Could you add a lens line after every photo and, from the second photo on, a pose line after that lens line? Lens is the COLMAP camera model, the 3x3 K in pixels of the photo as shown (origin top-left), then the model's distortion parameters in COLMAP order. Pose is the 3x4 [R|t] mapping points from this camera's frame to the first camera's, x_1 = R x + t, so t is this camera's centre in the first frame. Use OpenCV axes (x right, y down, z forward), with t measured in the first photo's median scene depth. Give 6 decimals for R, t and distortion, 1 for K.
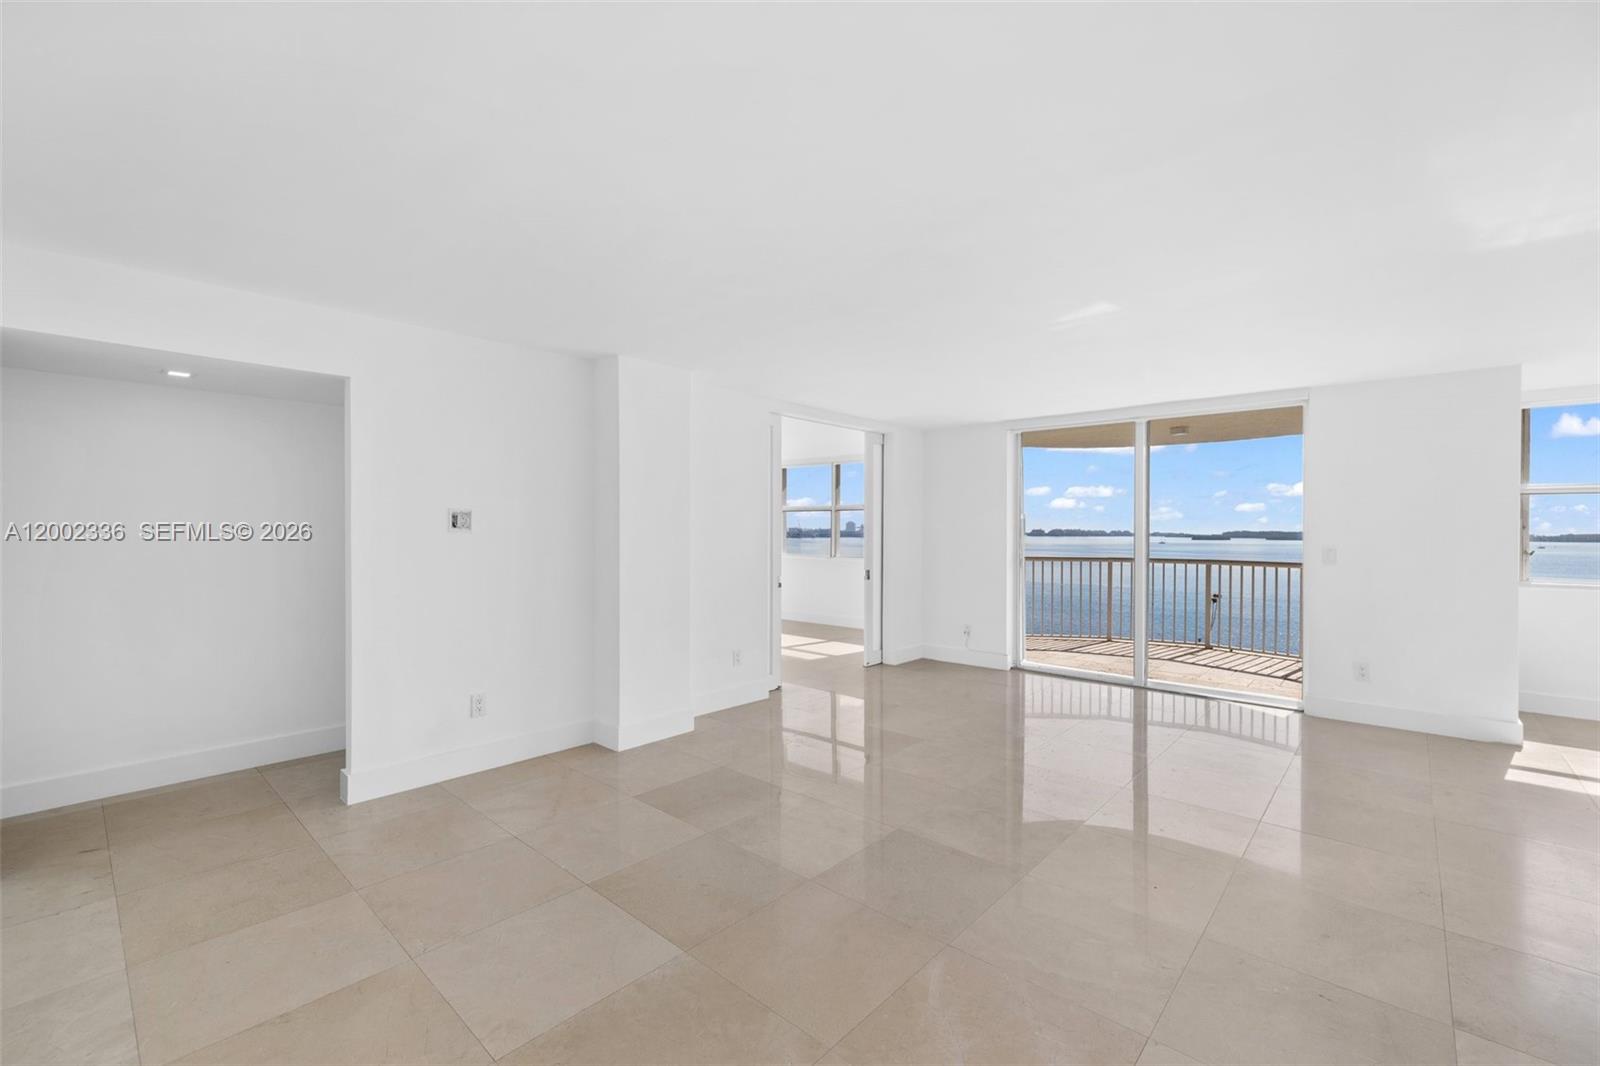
lens RADIAL K [[669.8, 0, 805.3], [0, 669.8, 524.9], [0, 0, 1]] dist [0.000860, 0.000532]
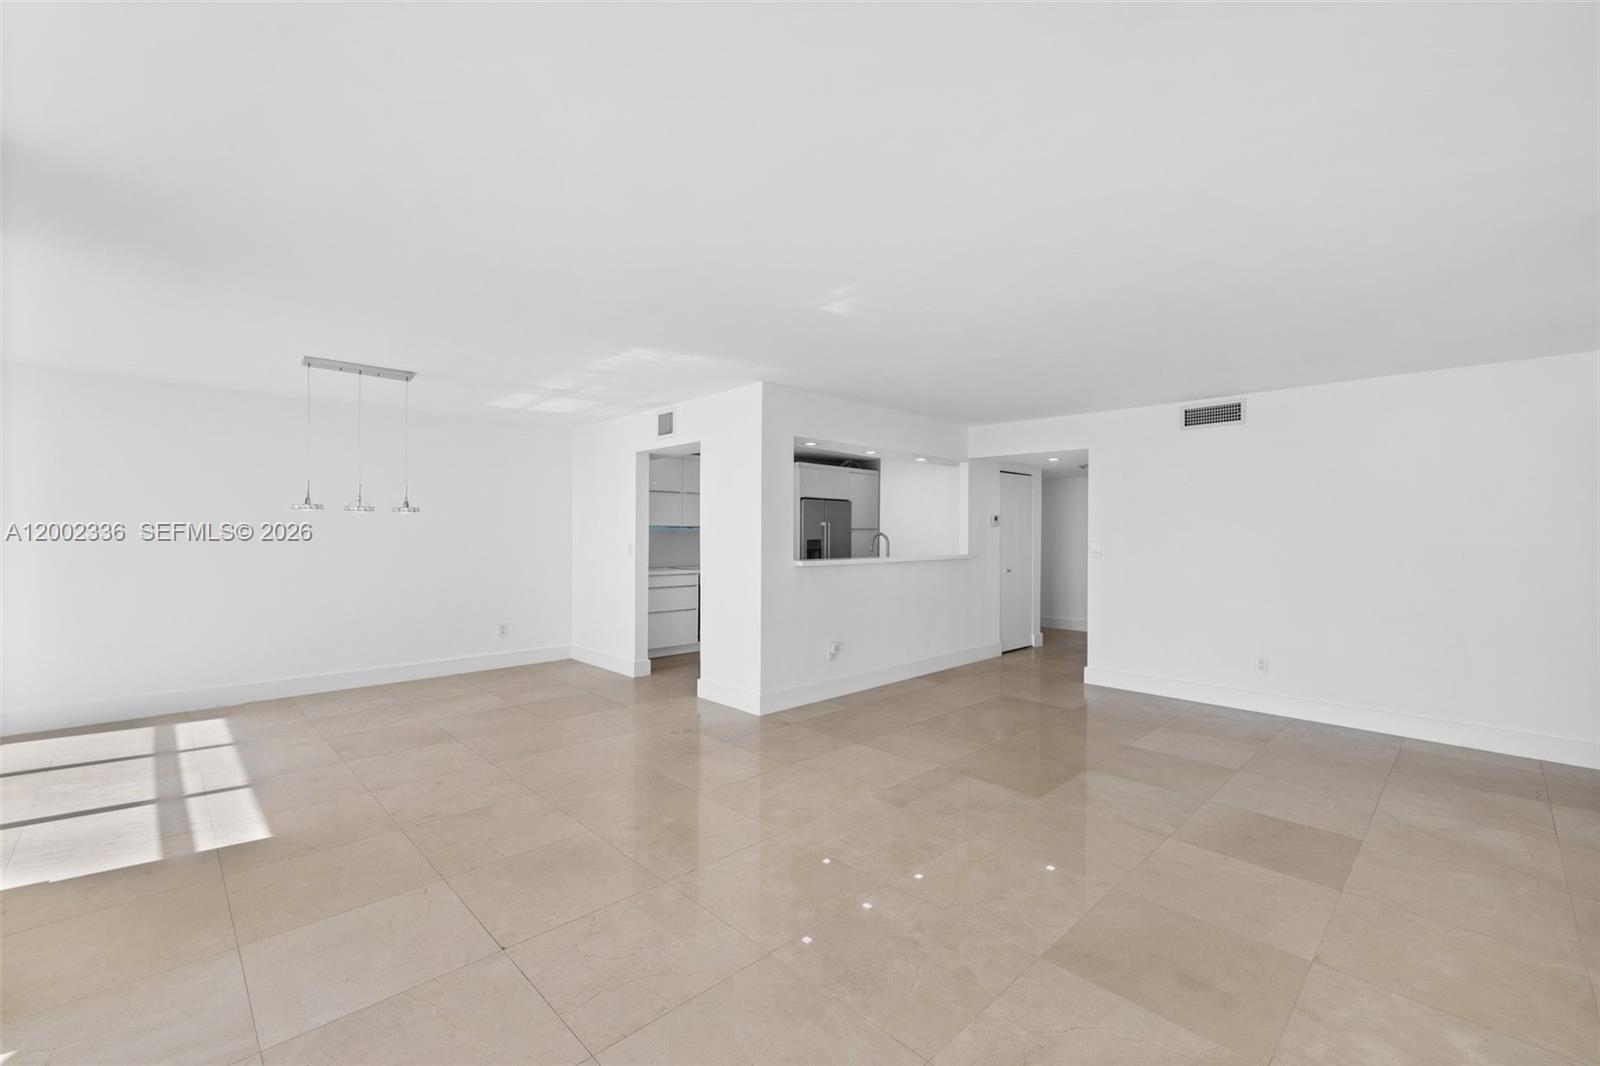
lens RADIAL K [[686.2, 0, 798.8], [0, 686.2, 520.8], [0, 0, 1]] dist [0.006564, -0.001059]
pose [[-0.996712, -0.004890, 0.080875, 0.230227], [-0.006814, 0.999700, -0.023534, 0.012595], [-0.080735, -0.024008, -0.996446, 1.132150]]
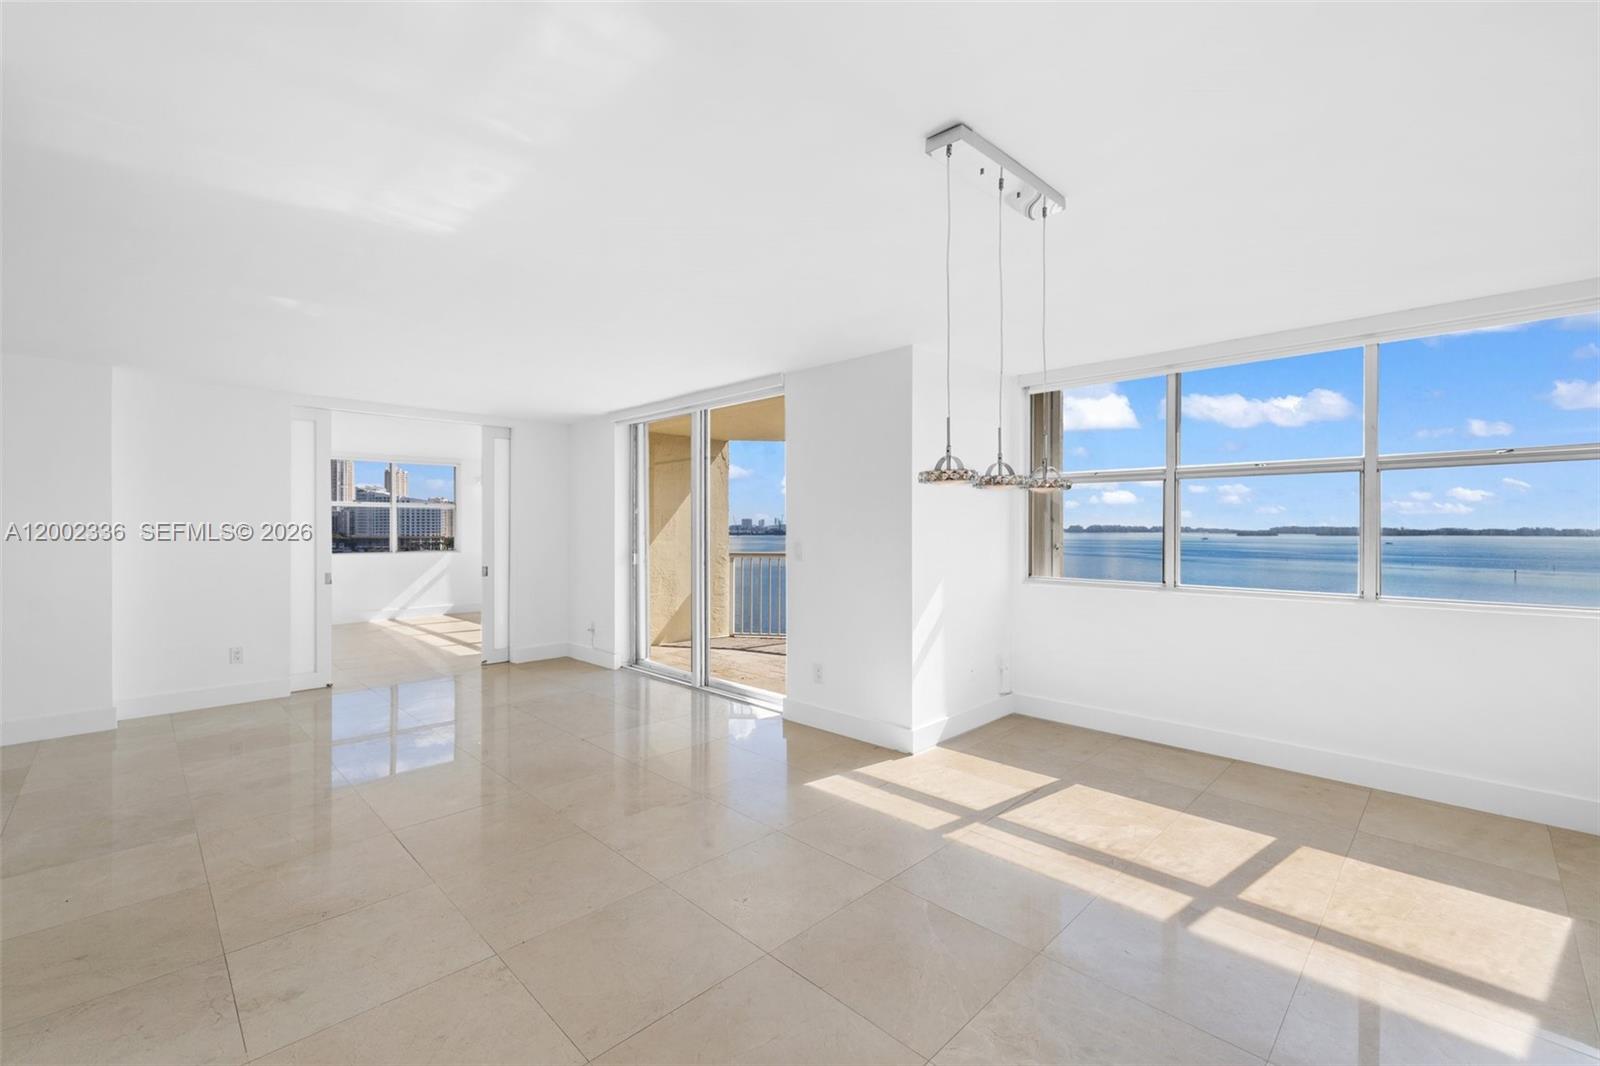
lens RADIAL K [[669.8, 0, 802.3], [0, 669.8, 526.7], [0, 0, 1]] dist [0.000860, 0.000532]
pose [[0.998587, -0.004295, -0.052960, 0.700224], [0.004653, 0.999967, 0.006633, 0.005072], [0.052930, -0.006870, 0.998575, 0.048065]]
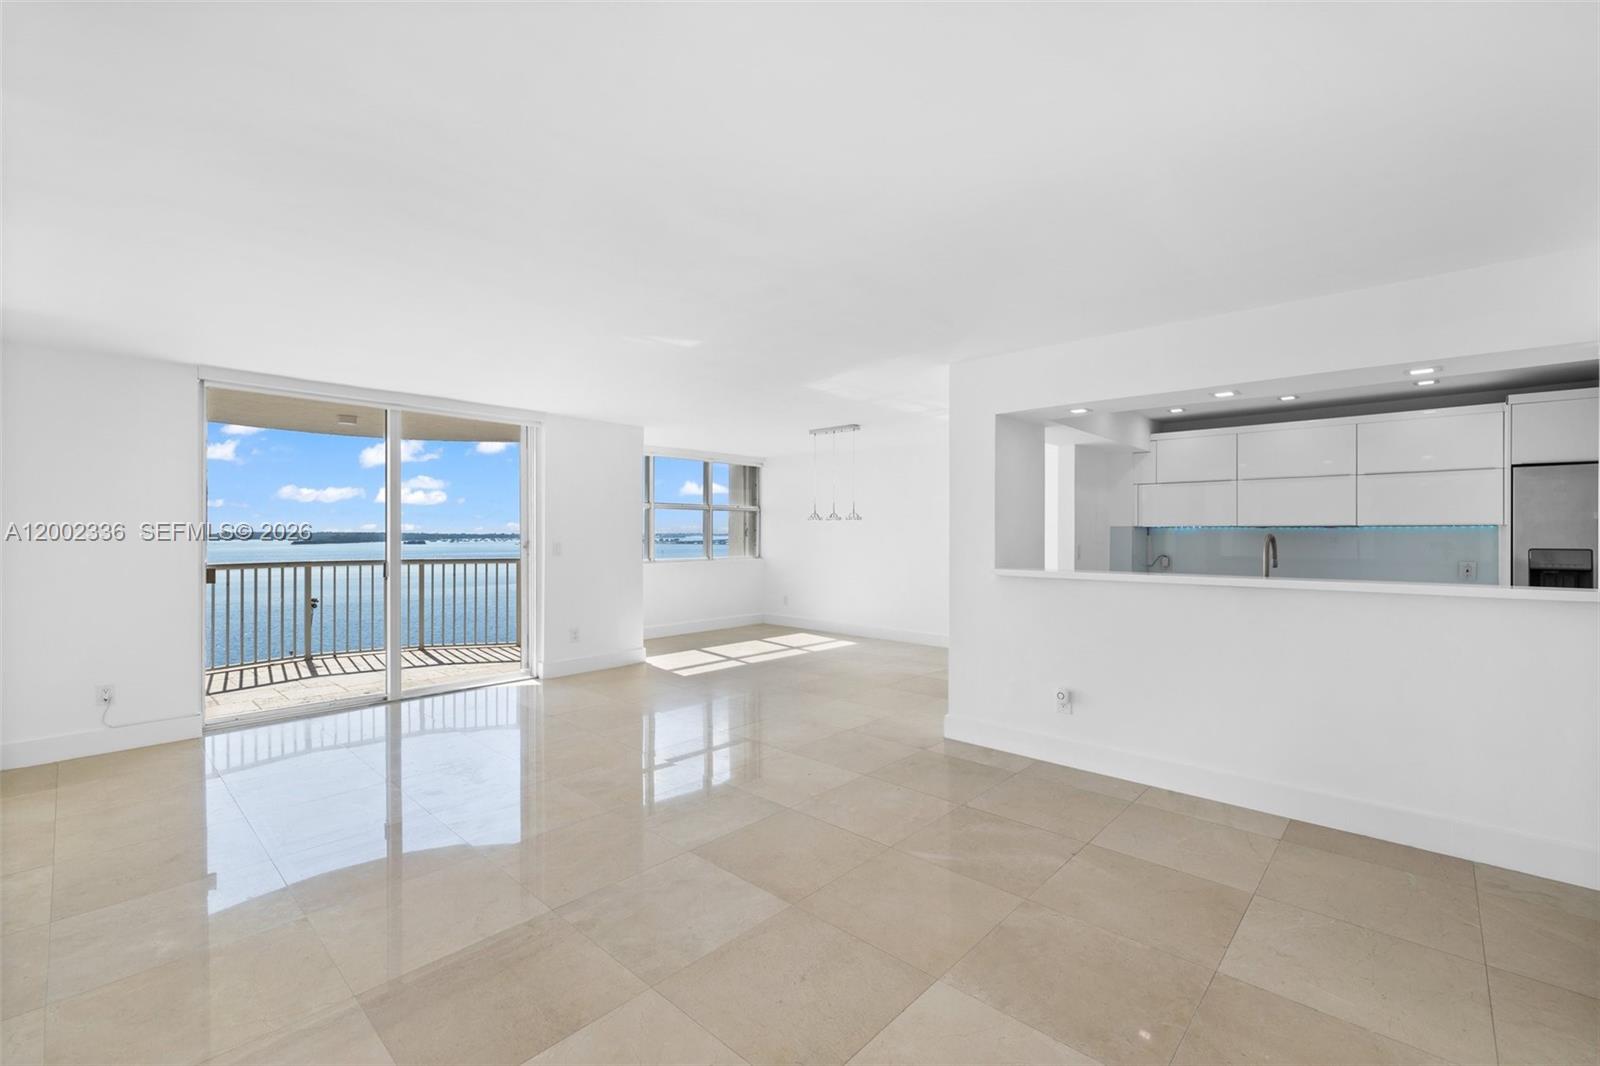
lens RADIAL K [[669.8, 0, 795.9], [0, 669.8, 539.8], [0, 0, 1]] dist [0.000860, 0.000532]
pose [[0.025949, -0.015902, 0.999537, -0.406234], [-0.006975, 0.999846, 0.016088, 0.002622], [-0.999639, -0.007389, 0.025834, 0.432117]]
